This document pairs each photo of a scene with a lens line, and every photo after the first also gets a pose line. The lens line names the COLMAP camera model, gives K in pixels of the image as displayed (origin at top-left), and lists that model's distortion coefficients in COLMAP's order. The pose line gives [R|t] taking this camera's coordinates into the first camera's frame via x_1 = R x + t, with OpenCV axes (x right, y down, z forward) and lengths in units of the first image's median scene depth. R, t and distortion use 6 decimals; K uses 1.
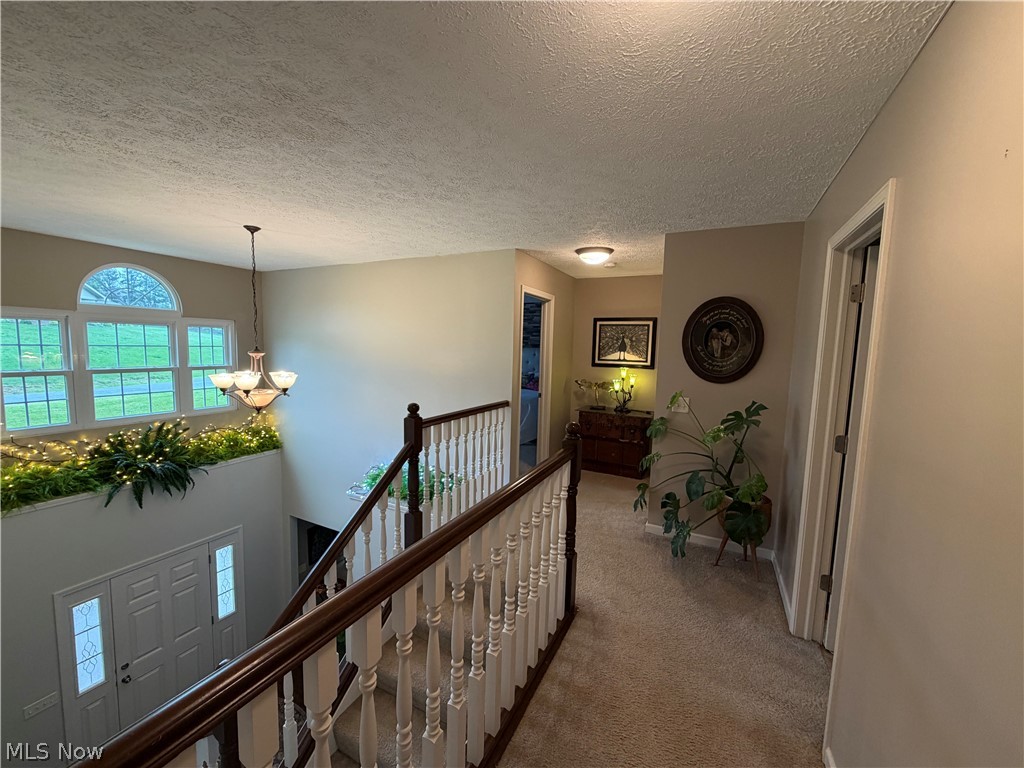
lens RADIAL K [[409.8, 0, 515.2], [0, 409.8, 387.0], [0, 0, 1]] dist [0.001816, -0.000305]
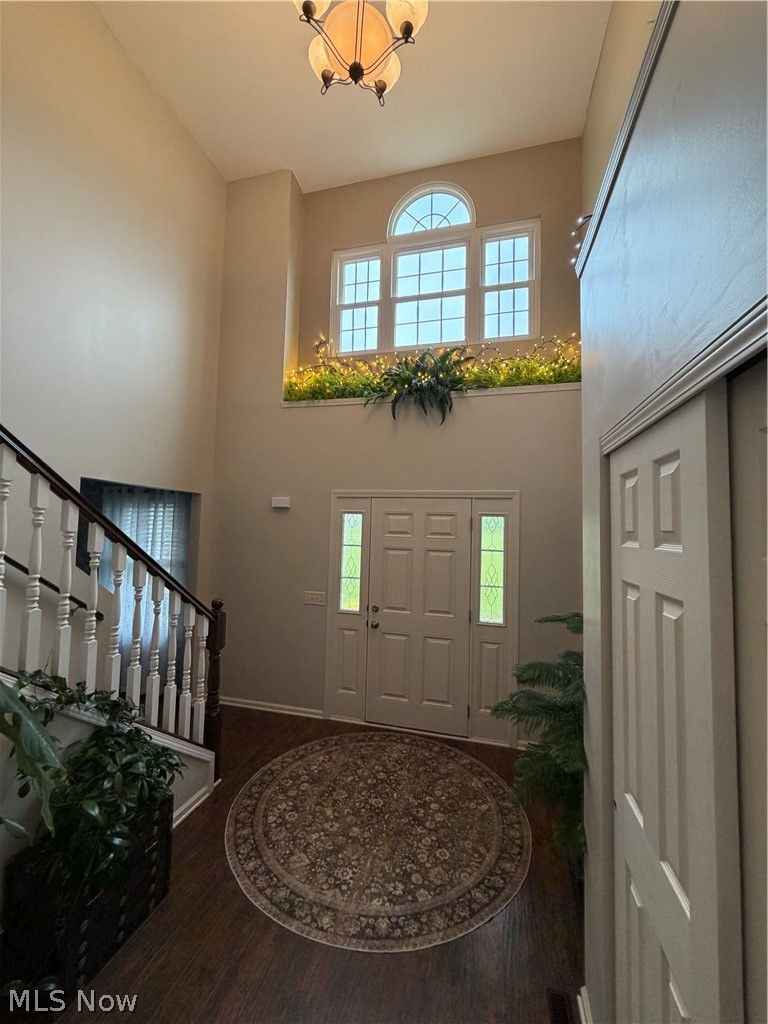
lens RADIAL K [[409.8, 0, 387.3], [0, 409.8, 505.4], [0, 0, 1]] dist [0.001816, -0.000305]
pose [[0.189960, -0.077861, -0.978700, -0.085087], [-0.109657, 0.988931, -0.099959, 0.518061], [0.975649, 0.126310, 0.179319, 0.794396]]
